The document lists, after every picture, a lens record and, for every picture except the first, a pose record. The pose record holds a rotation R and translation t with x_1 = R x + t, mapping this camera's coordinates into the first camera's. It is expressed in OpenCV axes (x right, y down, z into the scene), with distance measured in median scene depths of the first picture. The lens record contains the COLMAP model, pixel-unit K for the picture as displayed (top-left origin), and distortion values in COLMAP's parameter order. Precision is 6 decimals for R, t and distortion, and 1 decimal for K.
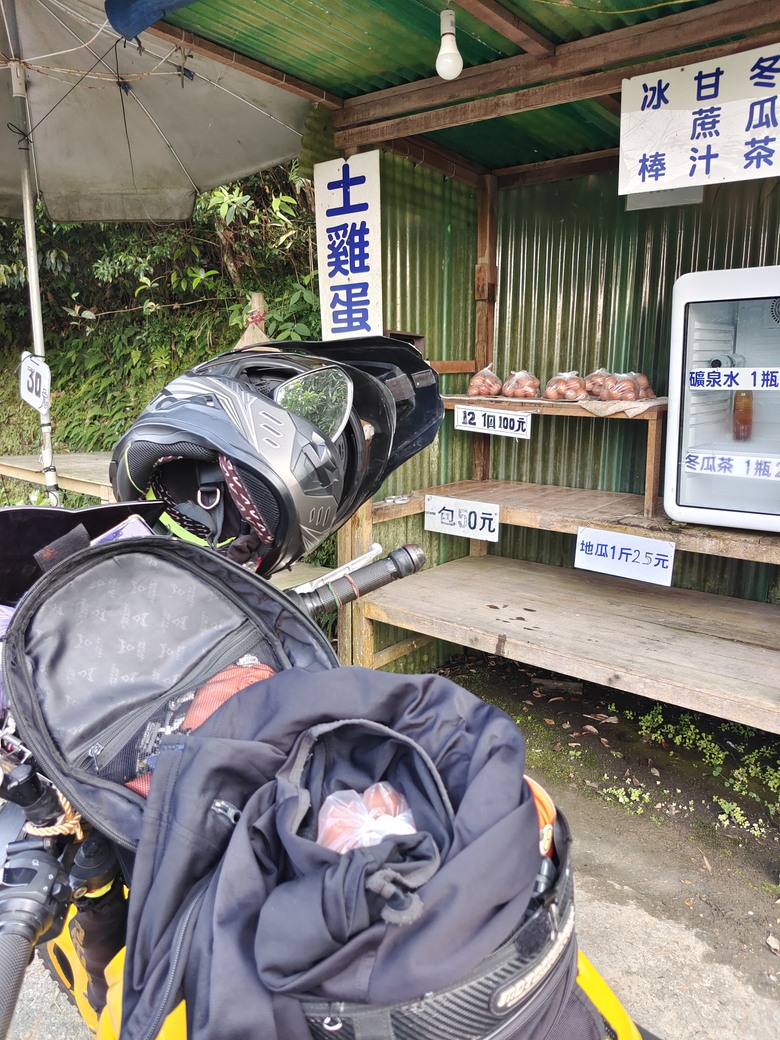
lens RADIAL K [[777.4, 0, 392.7], [0, 777.4, 522.6], [0, 0, 1]] dist [-0.009285, -0.022552]
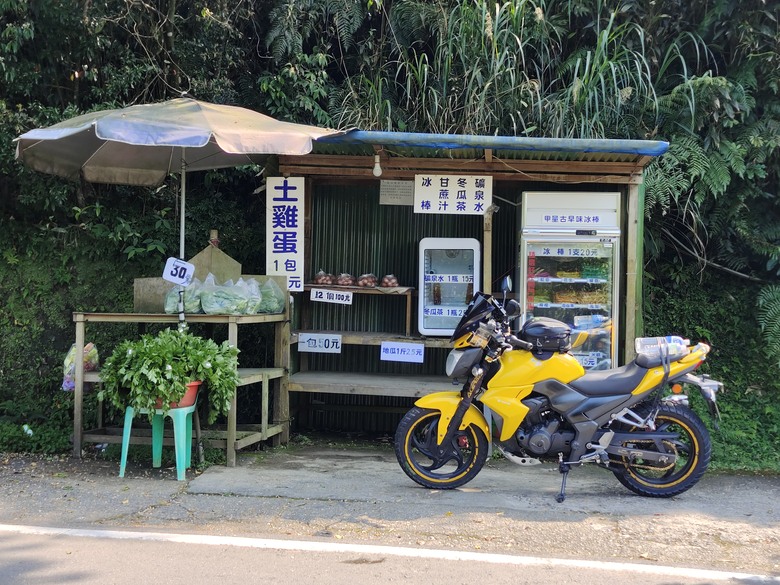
lens RADIAL K [[977.1, 0, 389.8], [0, 977.1, 292.5], [0, 0, 1]] dist [-0.008197, 0.000000]
pose [[0.836071, 0.017674, 0.548337, -1.326969], [0.079880, 0.984908, -0.153541, 0.308548], [-0.542775, 0.172172, 0.822041, -1.401145]]
